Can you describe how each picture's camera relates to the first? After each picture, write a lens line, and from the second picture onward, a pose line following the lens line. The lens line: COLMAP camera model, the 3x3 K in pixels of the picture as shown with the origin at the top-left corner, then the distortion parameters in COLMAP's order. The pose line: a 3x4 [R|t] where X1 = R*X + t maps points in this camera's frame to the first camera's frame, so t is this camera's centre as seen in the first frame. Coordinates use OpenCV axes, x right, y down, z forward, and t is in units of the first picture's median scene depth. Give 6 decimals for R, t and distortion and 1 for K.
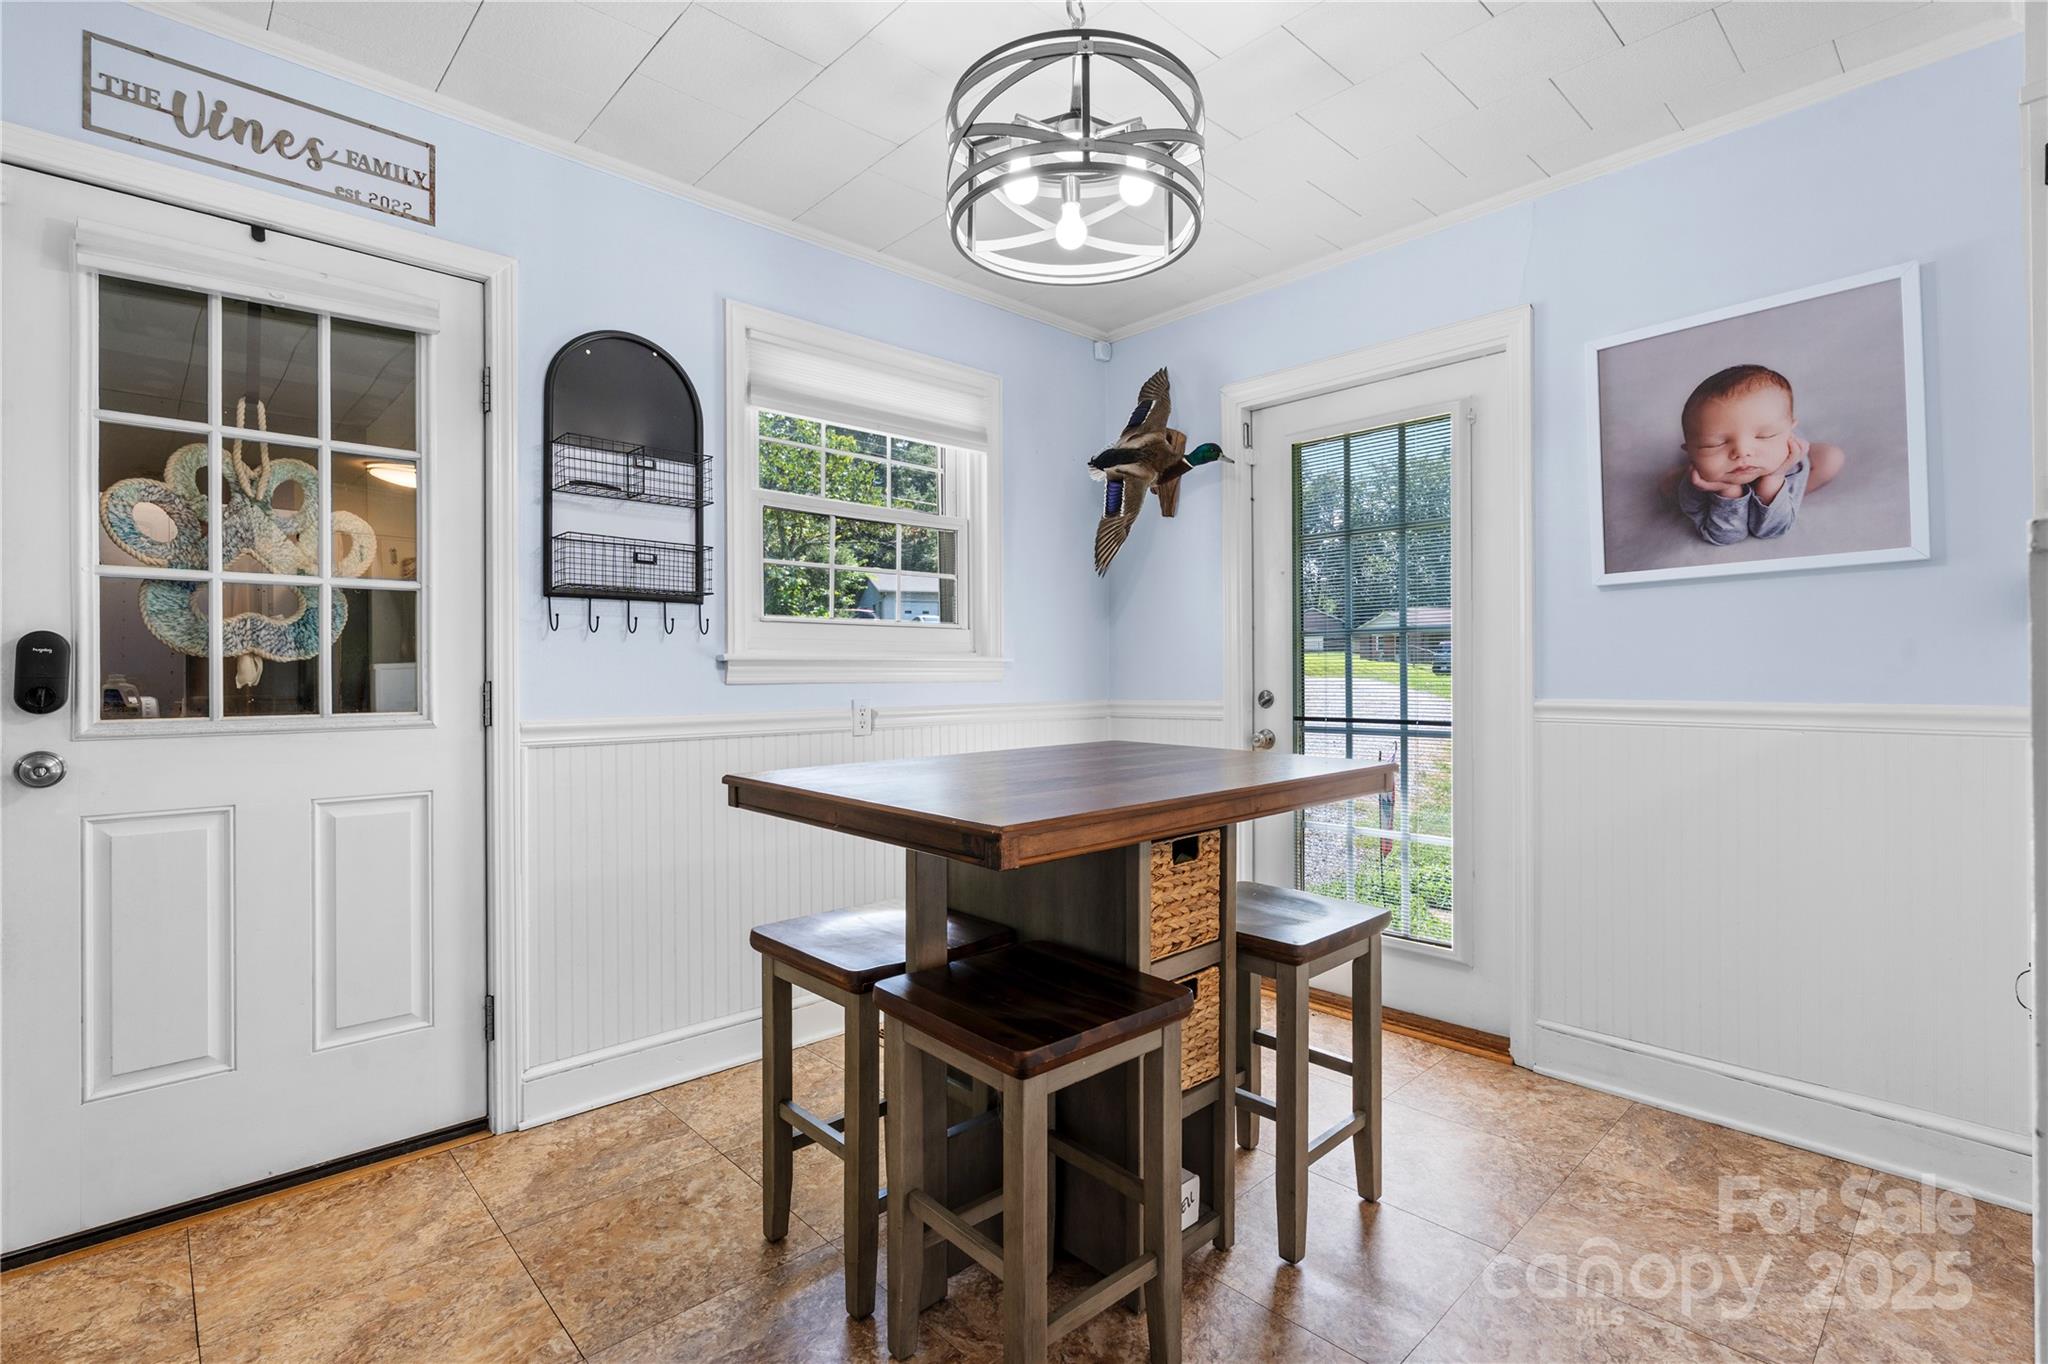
lens RADIAL K [[956.3, 0, 1016.5], [0, 956.3, 670.9], [0, 0, 1]] dist [-0.005335, -0.000330]
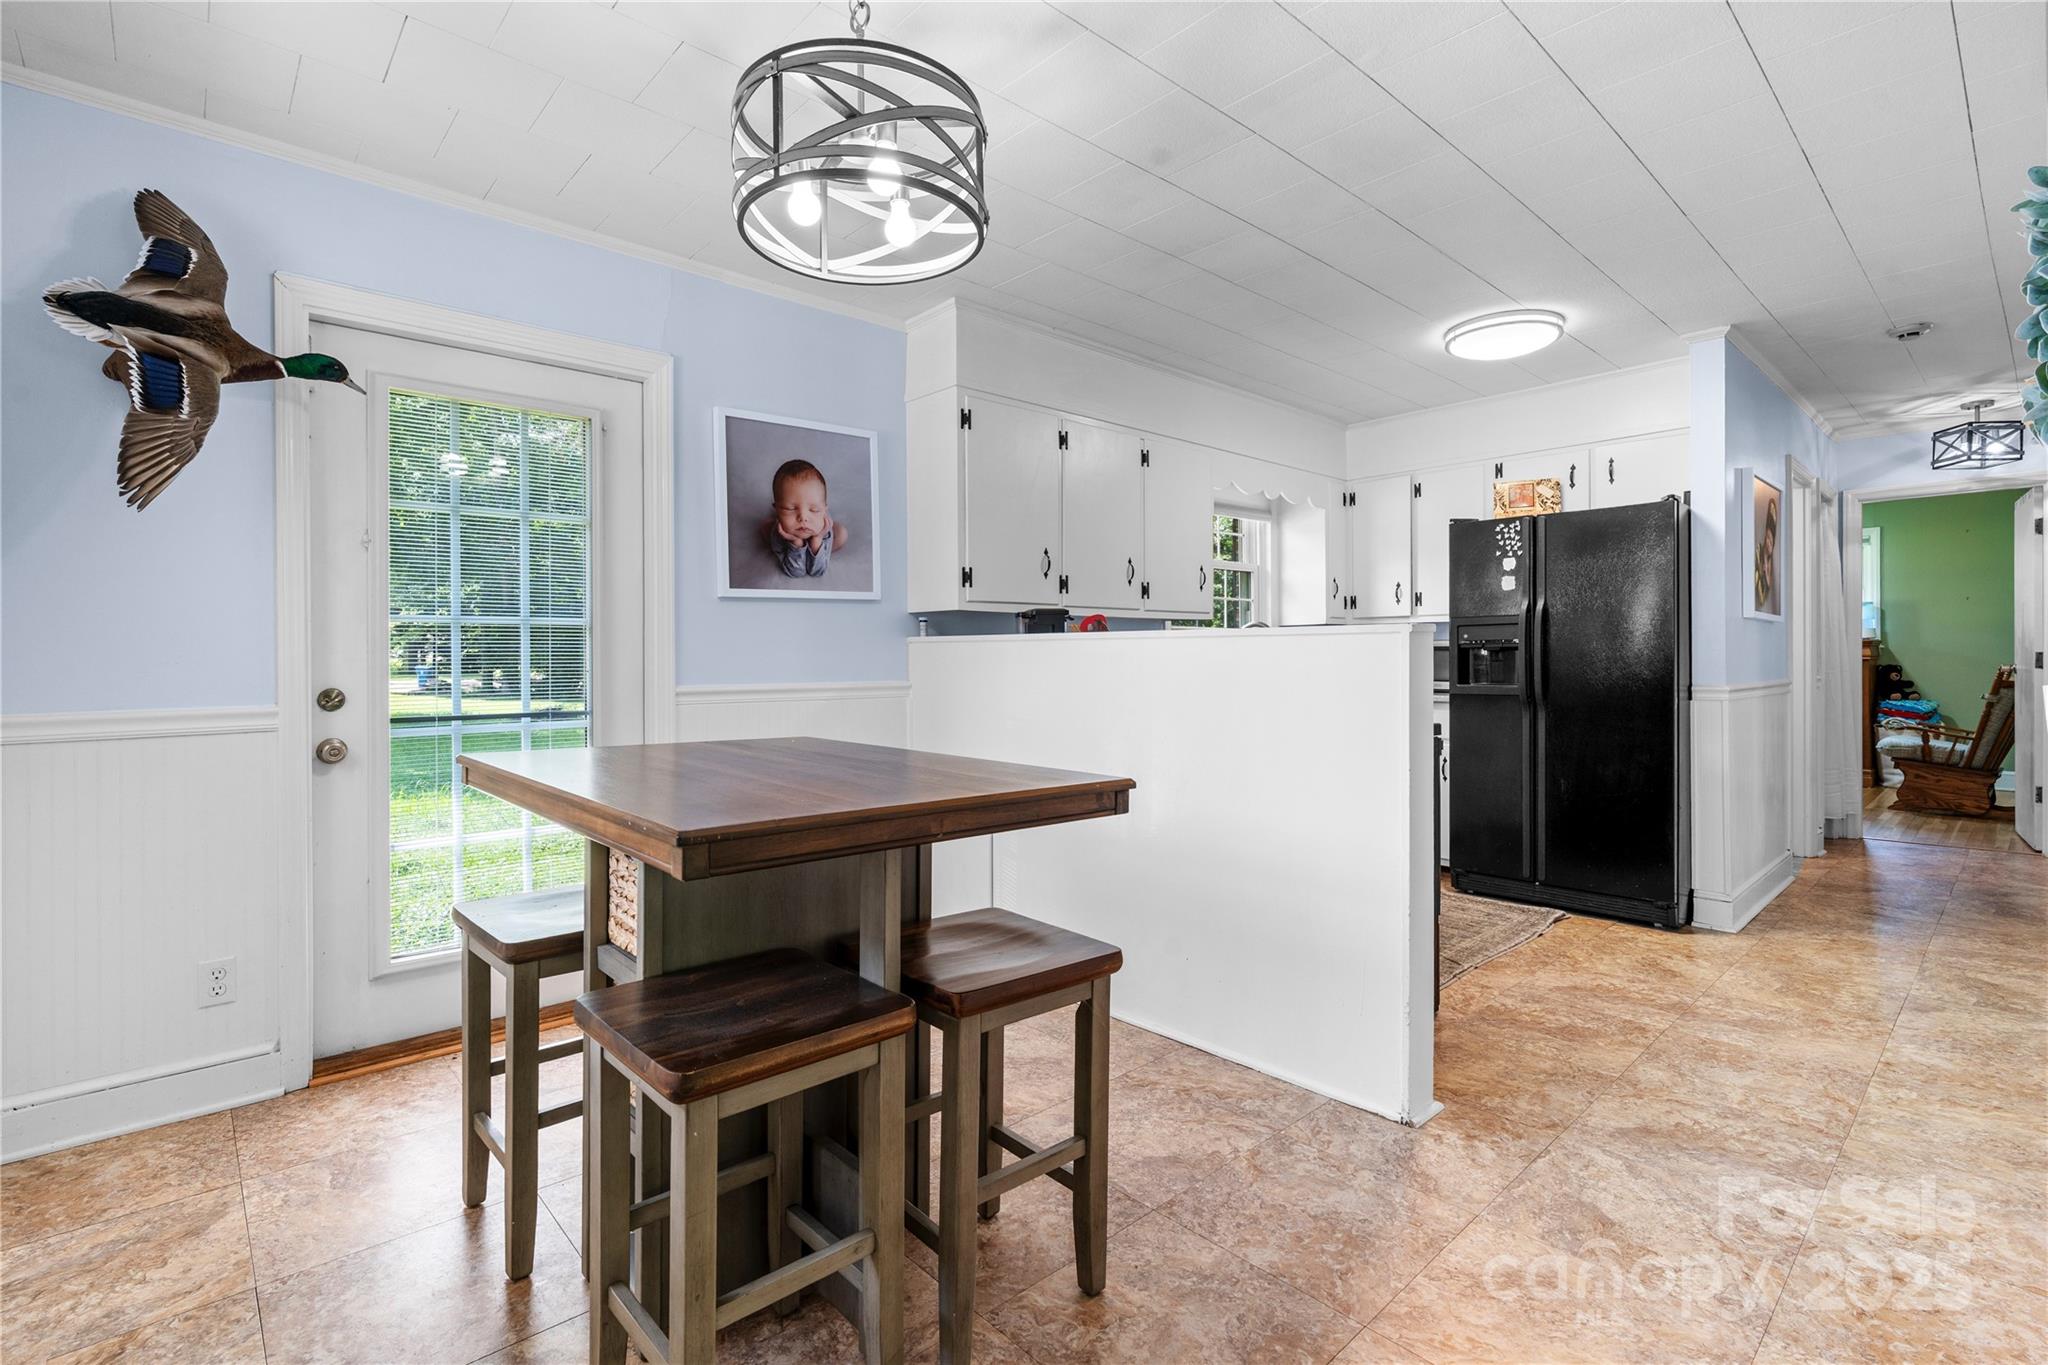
lens RADIAL K [[920.1, 0, 1021.4], [0, 920.1, 666.7], [0, 0, 1]] dist [-0.004980, -0.000439]
pose [[0.017909, -0.008806, 0.999801, -0.676619], [-0.002578, 0.999957, 0.008854, -0.006550], [-0.999836, -0.002736, 0.017886, 0.609254]]
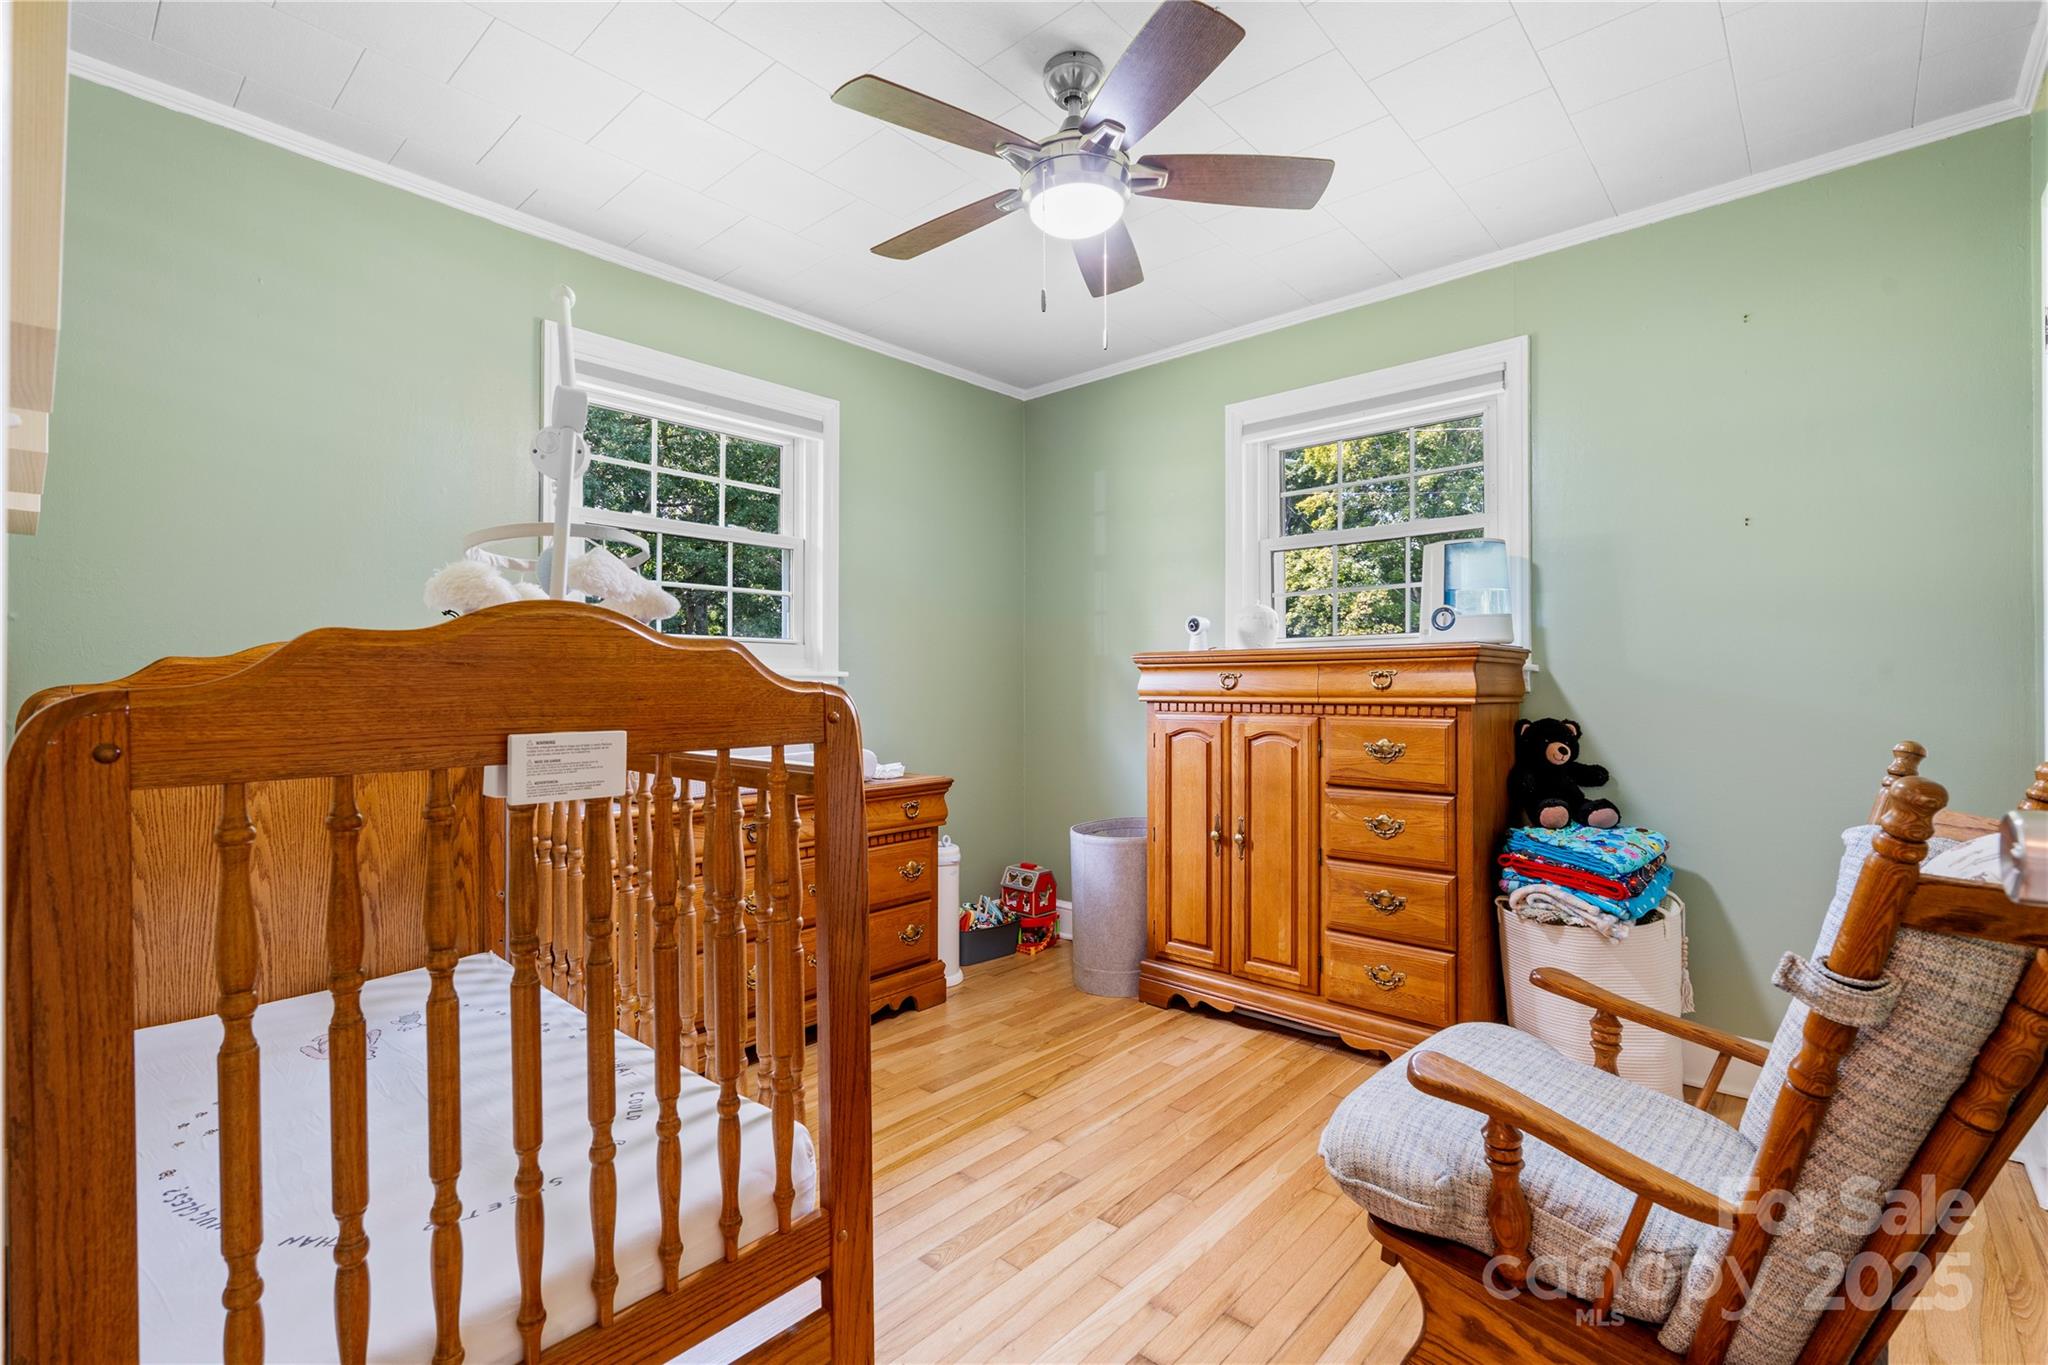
lens RADIAL K [[920.1, 0, 1019.5], [0, 920.1, 684.3], [0, 0, 1]] dist [-0.004980, -0.000439]
pose [[-0.094271, 0.002810, 0.995543, 1.591757], [-0.014342, 0.999888, -0.004181, -0.021954], [-0.995443, -0.014672, -0.094220, -1.690930]]
